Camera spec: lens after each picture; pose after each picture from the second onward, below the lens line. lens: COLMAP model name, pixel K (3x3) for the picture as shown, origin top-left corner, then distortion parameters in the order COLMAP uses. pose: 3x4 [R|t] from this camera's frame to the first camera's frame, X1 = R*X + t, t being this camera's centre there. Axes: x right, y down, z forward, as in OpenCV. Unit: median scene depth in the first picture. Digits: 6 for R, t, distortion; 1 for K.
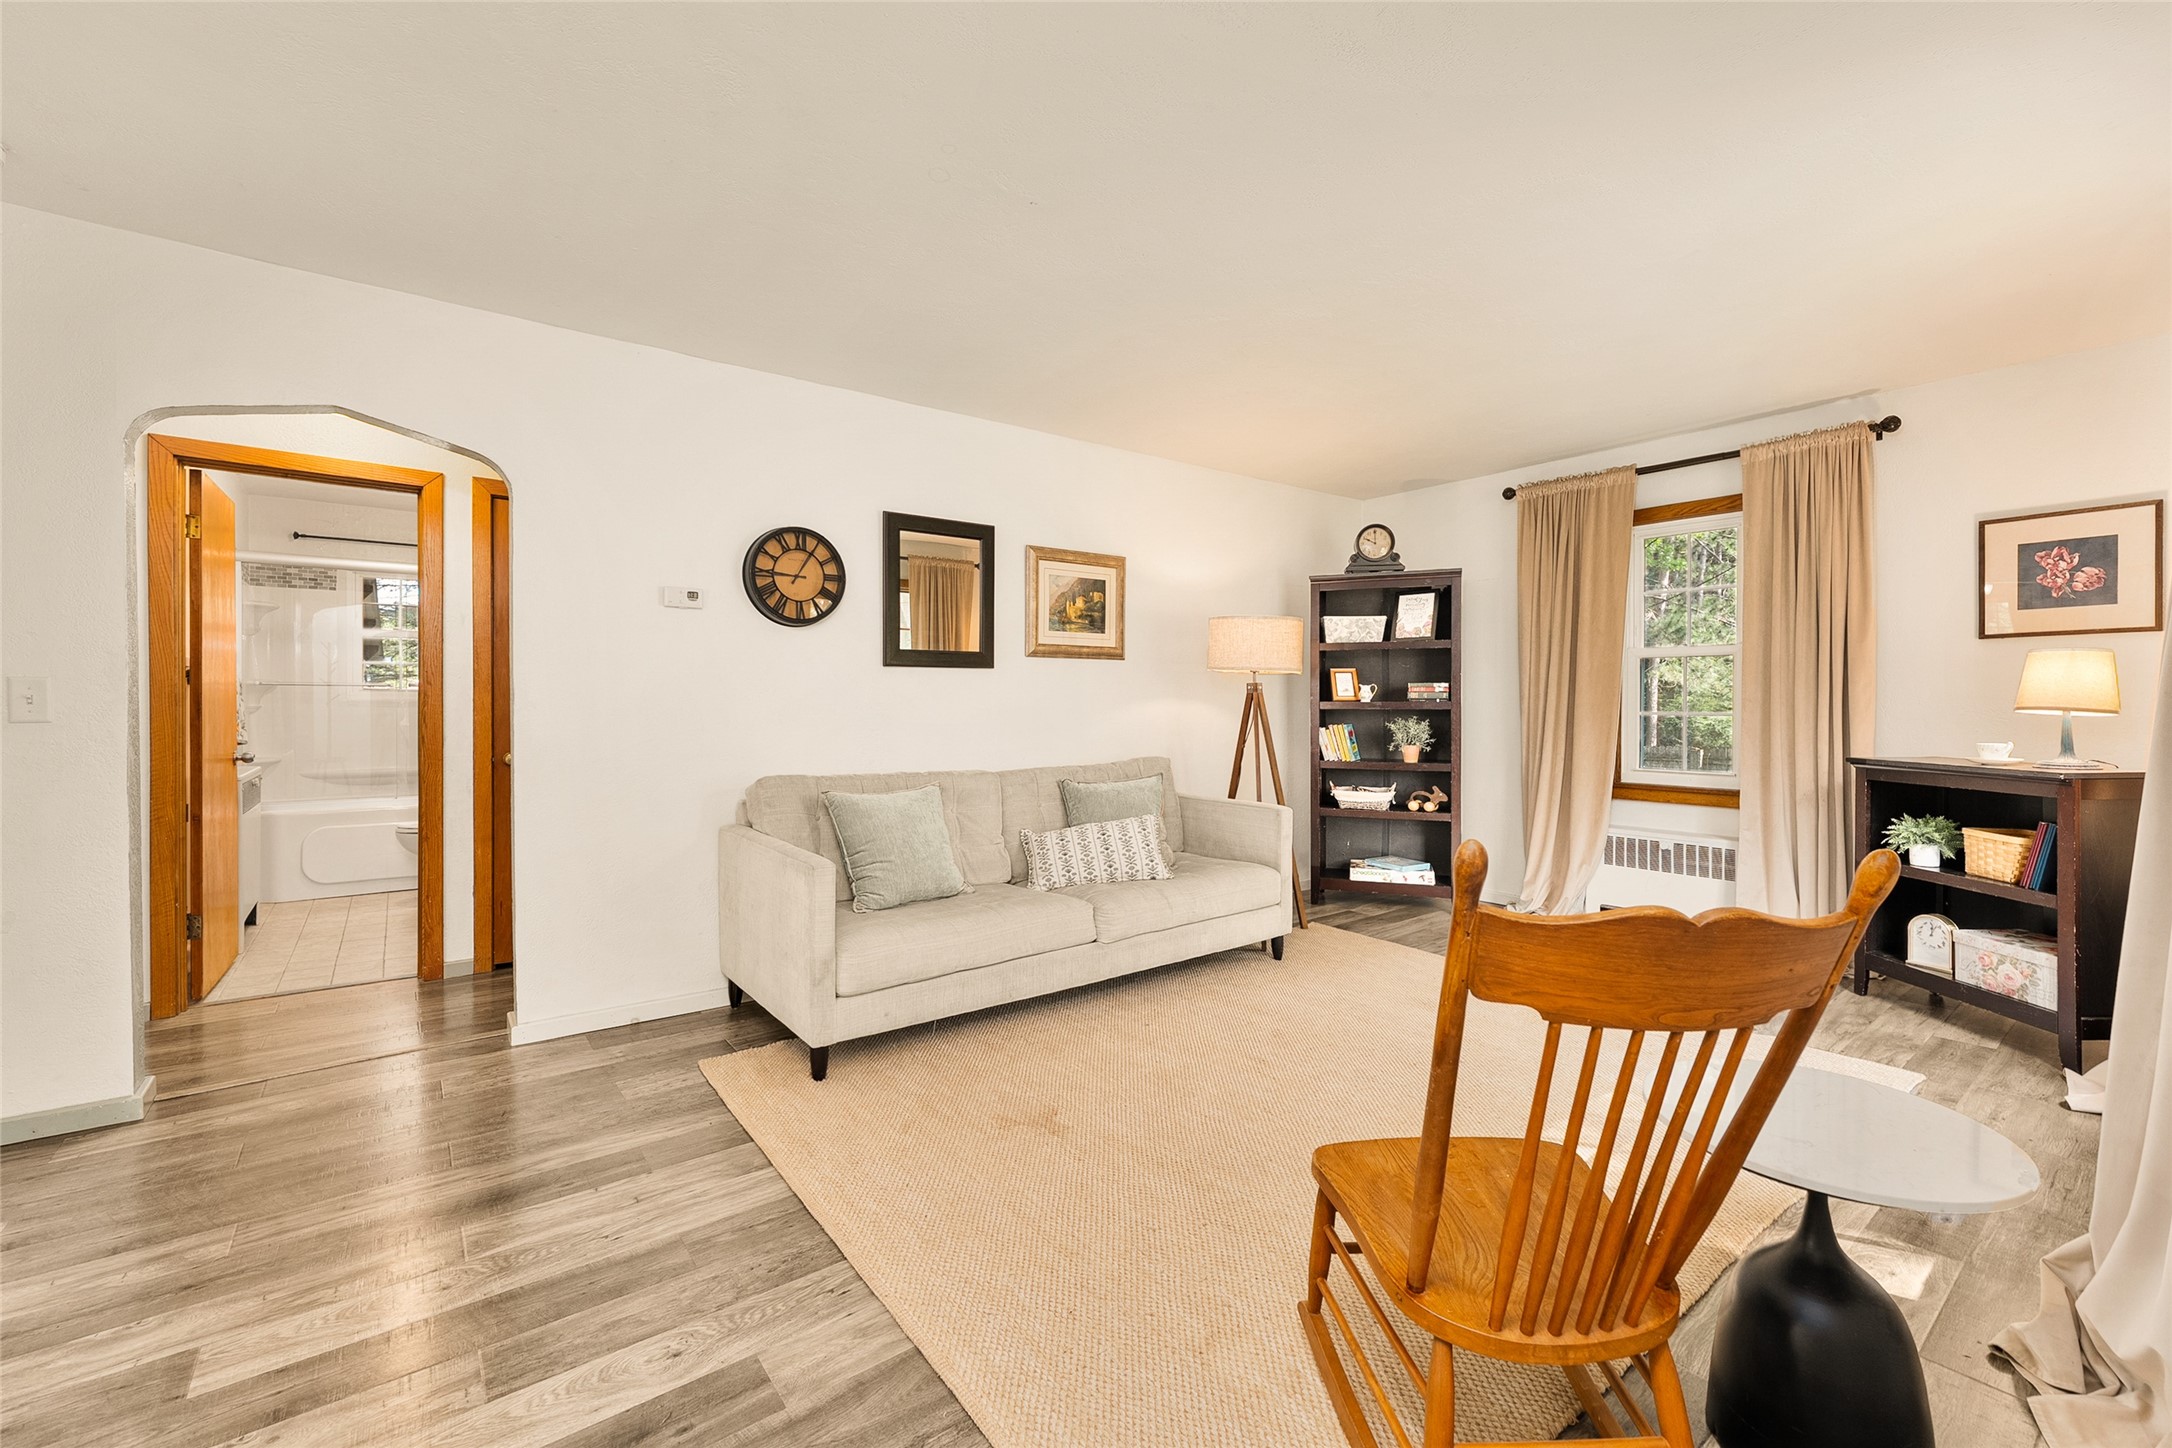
lens RADIAL K [[880.5, 0, 1086.3], [0, 880.5, 708.1], [0, 0, 1]] dist [-0.000493, -0.000666]
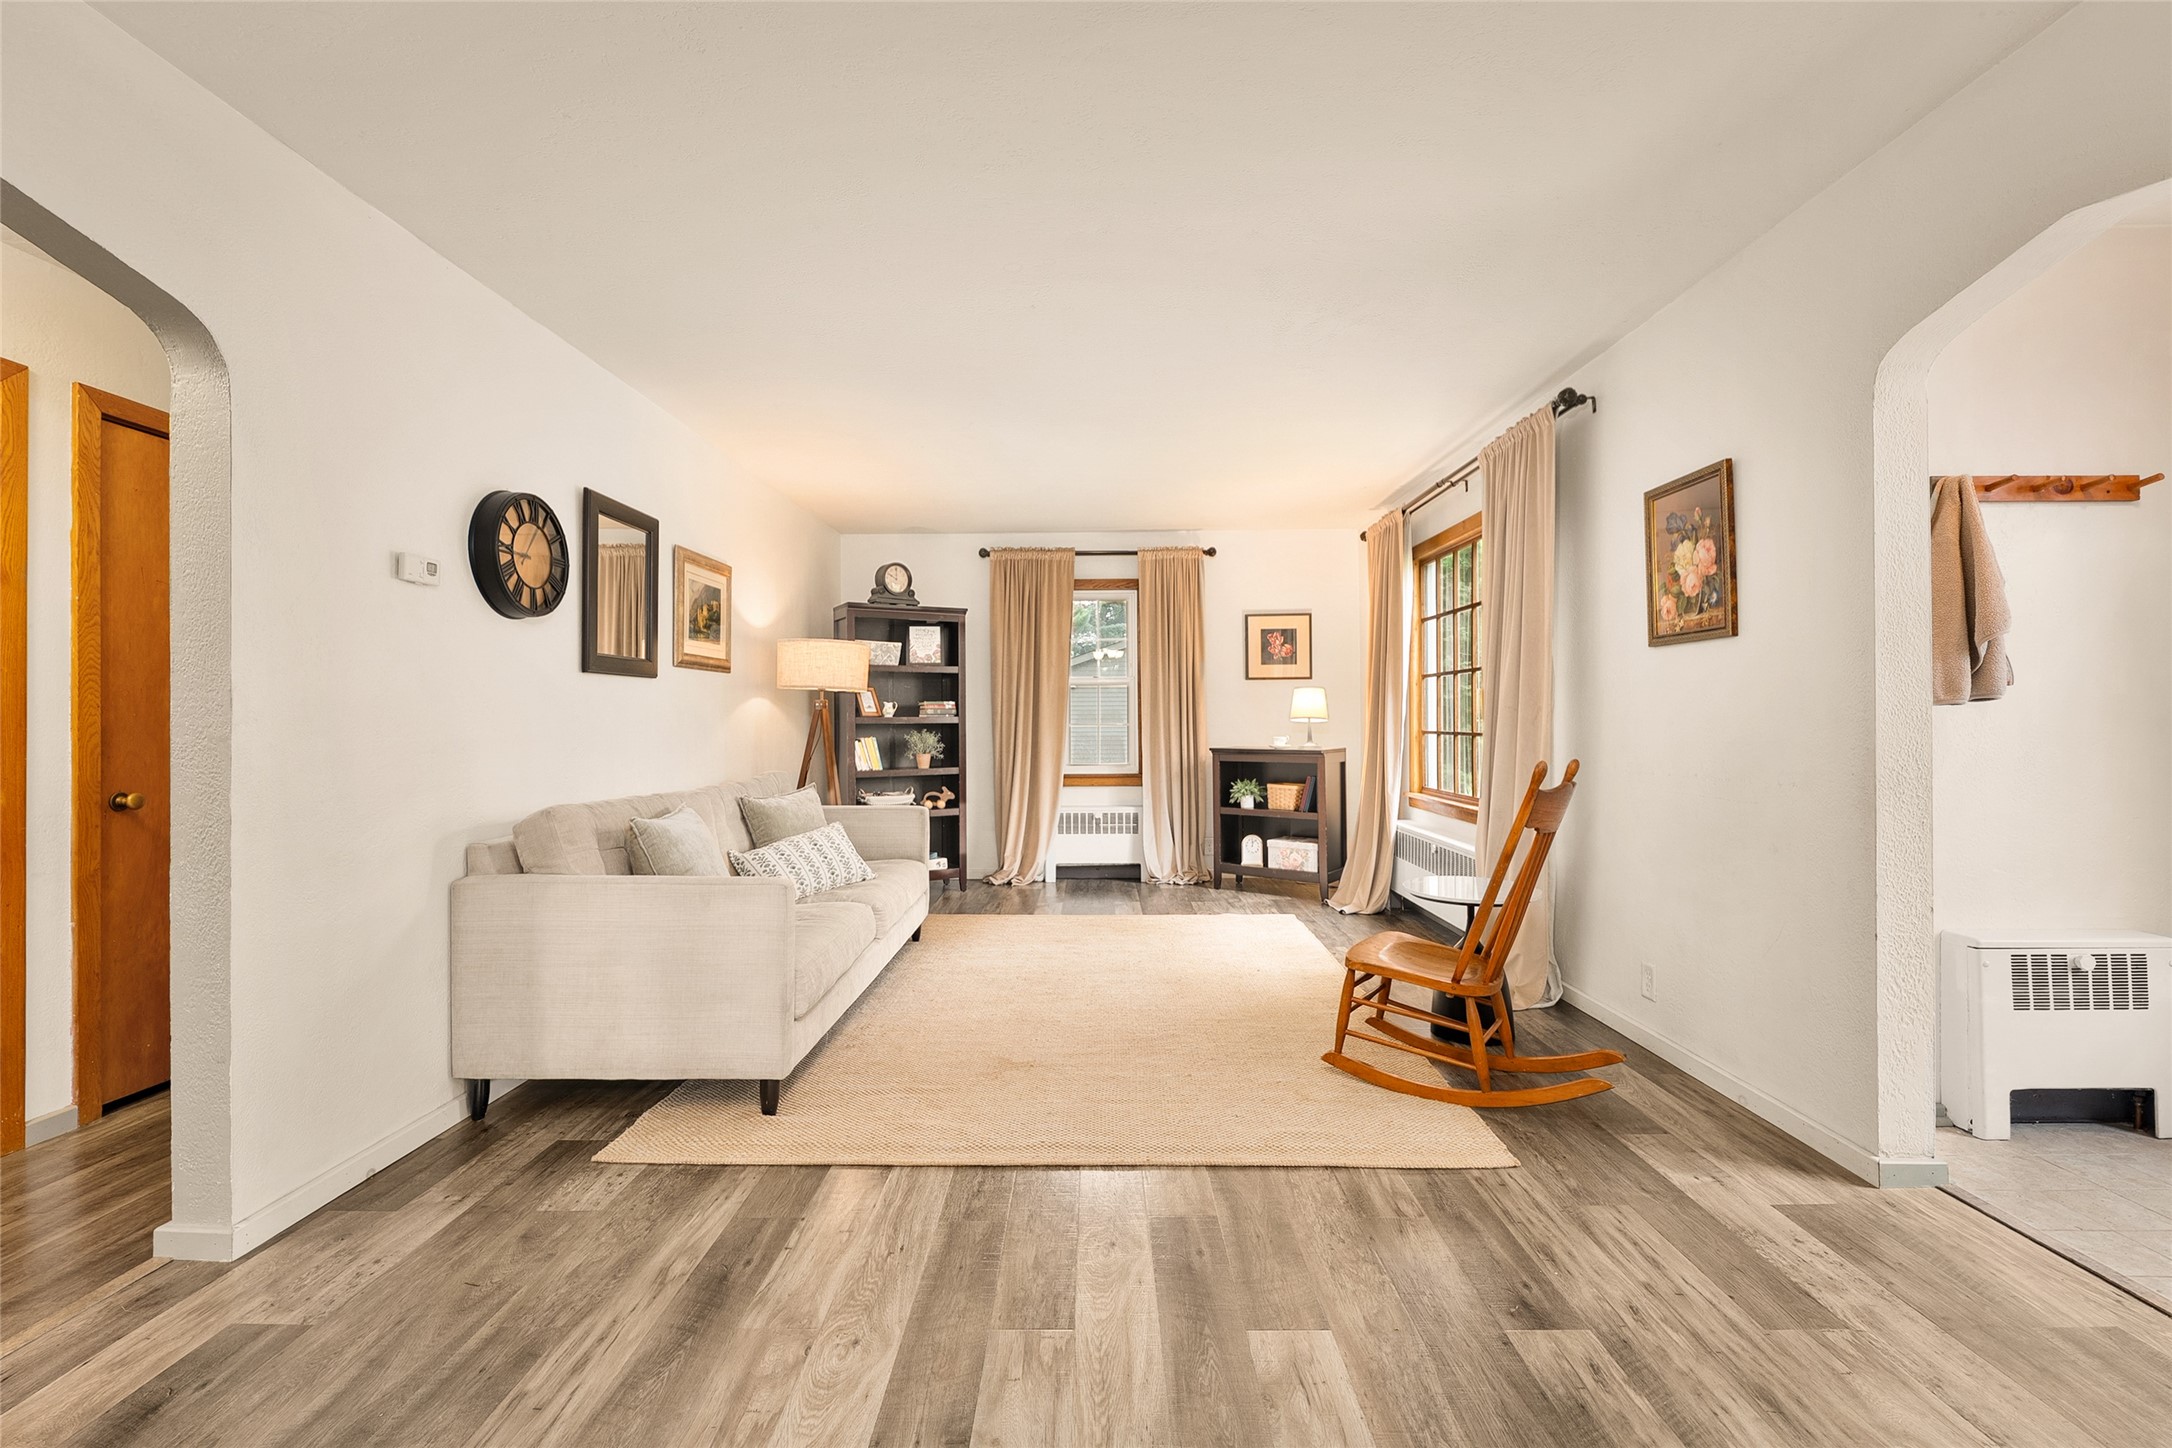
lens RADIAL K [[902.9, 0, 1078.1], [0, 902.9, 719.8], [0, 0, 1]] dist [-0.002209, -0.000003]
pose [[0.636006, -0.003552, 0.771676, -0.533431], [0.011982, 0.999914, -0.005273, 0.006647], [-0.771591, 0.012600, 0.635994, 0.086540]]
